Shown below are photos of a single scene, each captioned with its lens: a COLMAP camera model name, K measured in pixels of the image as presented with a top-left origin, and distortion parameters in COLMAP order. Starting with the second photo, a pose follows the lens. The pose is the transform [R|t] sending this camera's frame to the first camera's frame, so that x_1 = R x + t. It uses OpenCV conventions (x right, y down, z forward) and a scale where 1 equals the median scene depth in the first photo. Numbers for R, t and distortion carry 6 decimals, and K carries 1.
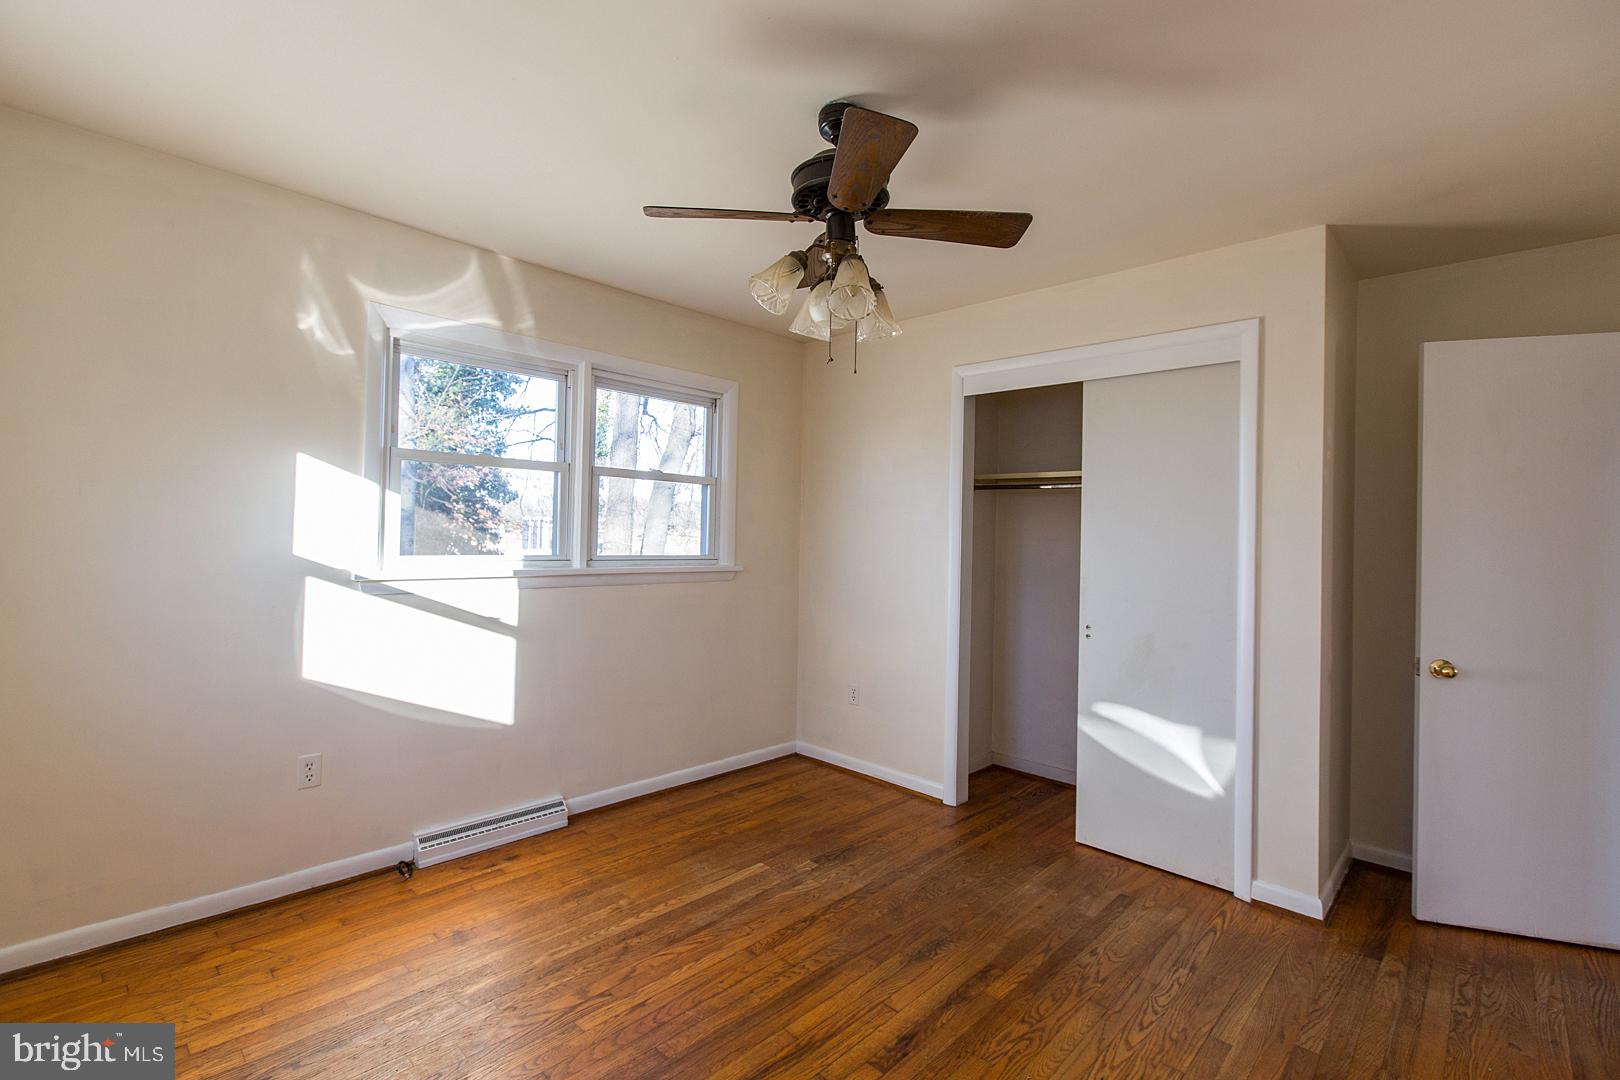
lens RADIAL K [[724.7, 0, 793.6], [0, 724.7, 536.4], [0, 0, 1]] dist [-0.000404, -0.000564]
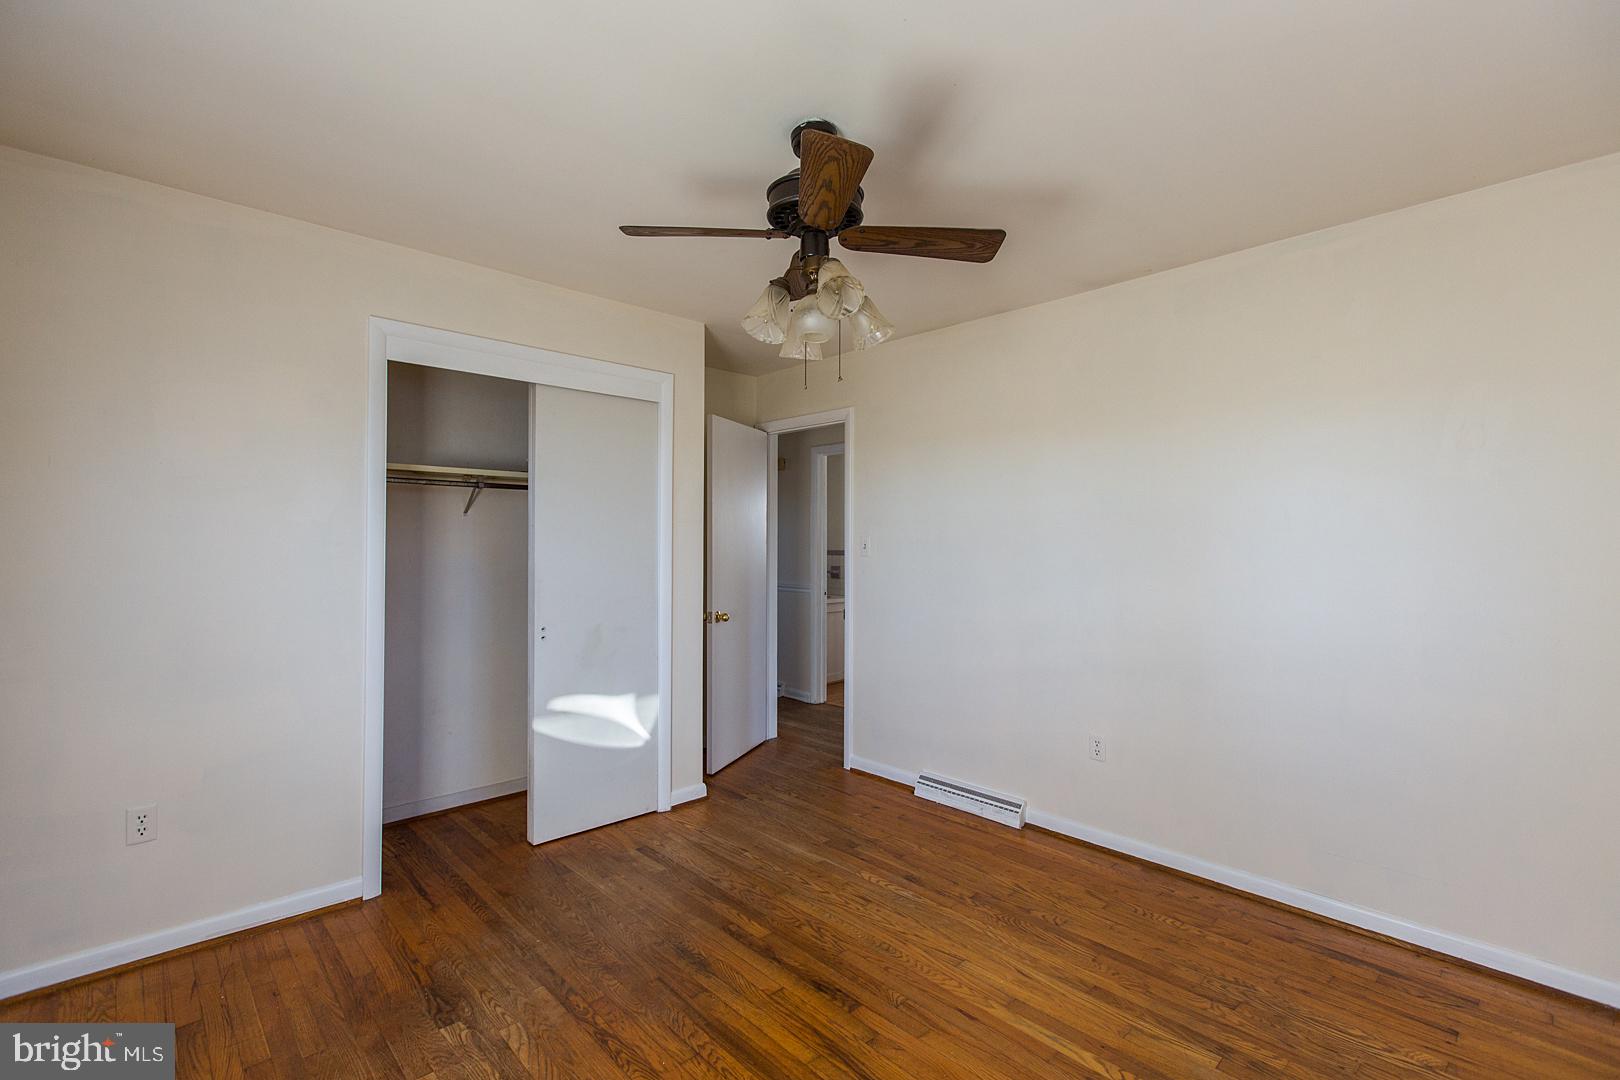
lens RADIAL K [[721.2, 0, 810.5], [0, 721.2, 533.9], [0, 0, 1]] dist [0.004171, -0.003755]
pose [[0.040020, -0.015279, 0.999082, -0.655612], [0.000906, 0.999883, 0.015255, -0.024810], [-0.999198, 0.000295, 0.040029, 0.655603]]
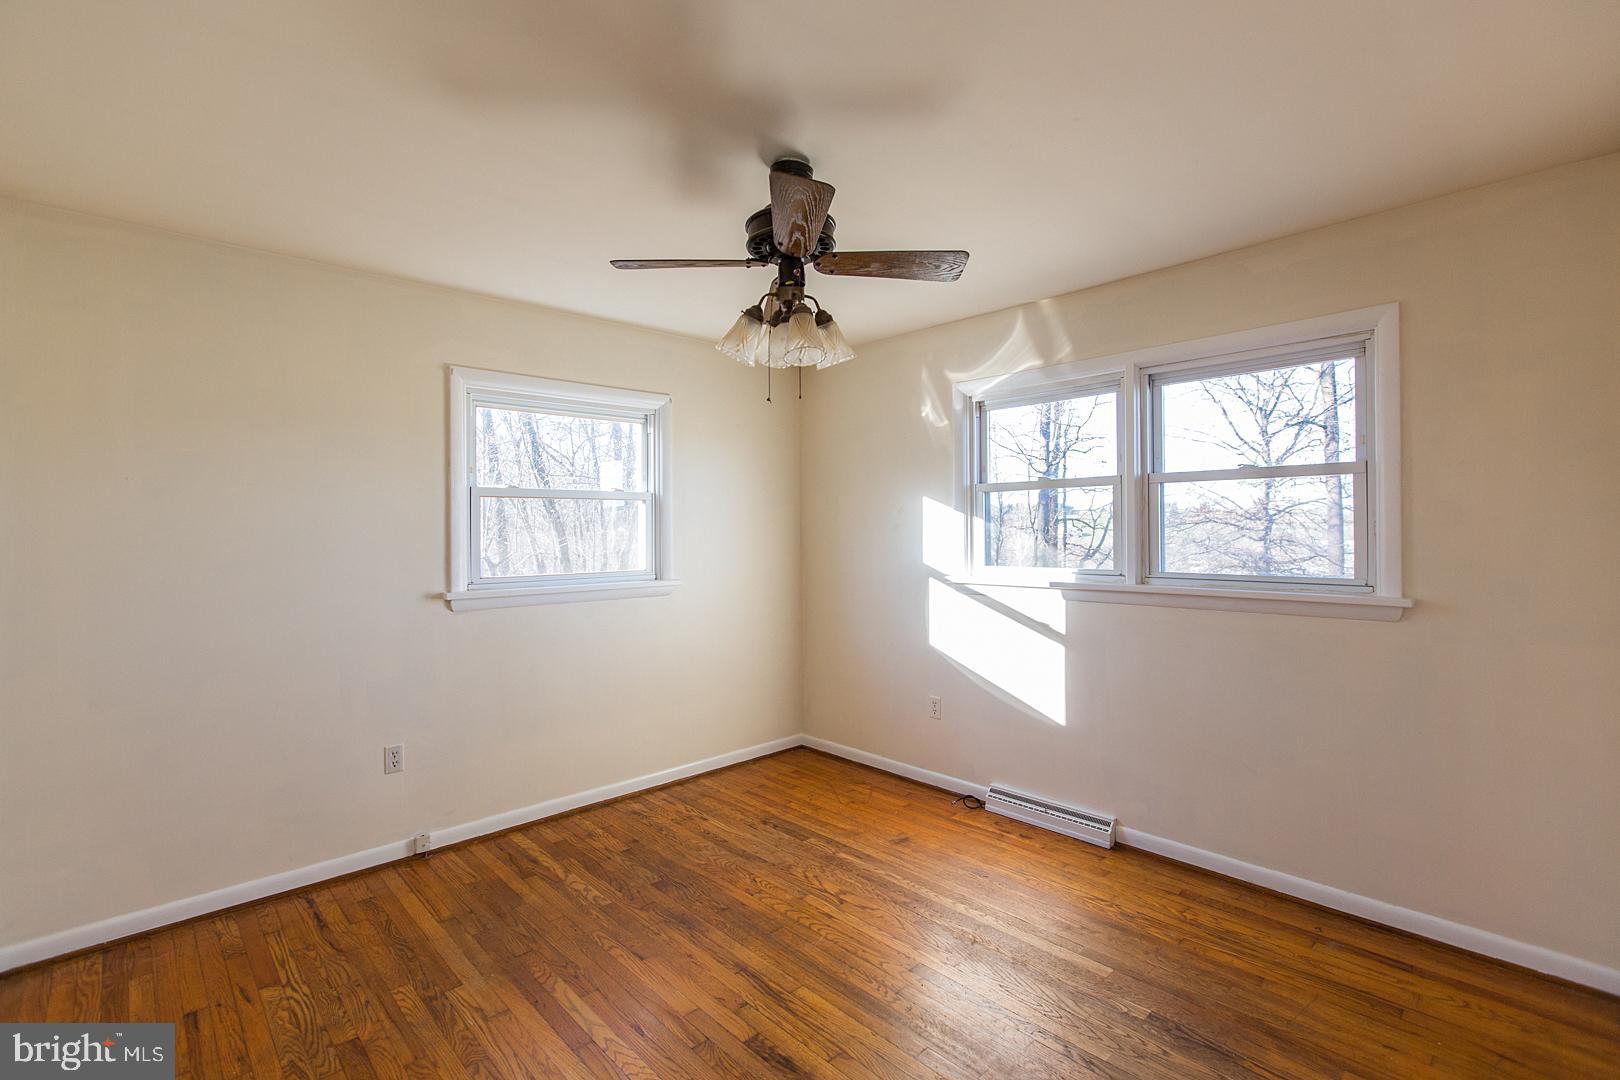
lens RADIAL K [[735.5, 0, 807.8], [0, 735.5, 536.3], [0, 0, 1]] dist [0.000664, 0.000087]
pose [[-0.037639, -0.015240, -0.999175, 0.792466], [0.004089, 0.999873, -0.015405, -0.007298], [0.999283, -0.004665, -0.037572, 0.723713]]
